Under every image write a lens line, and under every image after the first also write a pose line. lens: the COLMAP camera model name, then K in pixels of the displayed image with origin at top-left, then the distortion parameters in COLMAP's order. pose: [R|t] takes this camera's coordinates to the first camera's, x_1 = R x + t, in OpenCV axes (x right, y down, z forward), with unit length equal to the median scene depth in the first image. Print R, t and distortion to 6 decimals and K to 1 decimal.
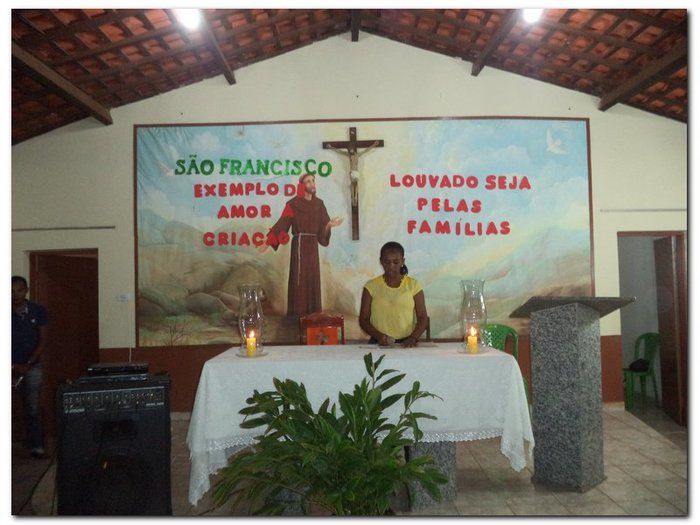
lens RADIAL K [[552.0, 0, 343.3], [0, 552.0, 257.0], [0, 0, 1]] dist [-0.027416, -0.001978]
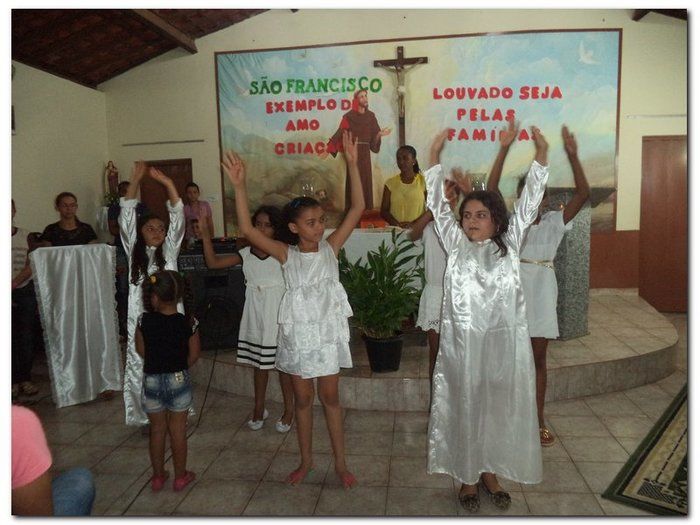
lens RADIAL K [[555.6, 0, 341.5], [0, 555.6, 263.1], [0, 0, 1]] dist [-0.031946, 0.001271]
pose [[0.989847, 0.010326, -0.141763, 0.063404], [0.012271, 0.987426, 0.157603, 0.024270], [0.141608, -0.157742, 0.977274, -0.199743]]
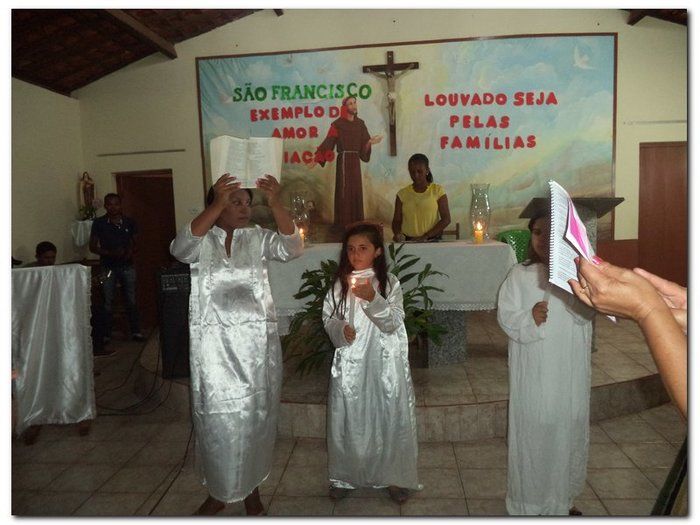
lens RADIAL K [[555.6, 0, 341.5], [0, 555.6, 263.1], [0, 0, 1]] dist [-0.031946, 0.001271]
pose [[0.994157, -0.004283, -0.107855, 0.037757], [0.020030, 0.989178, 0.145350, 0.018454], [0.106065, -0.146661, 0.983484, -0.148518]]
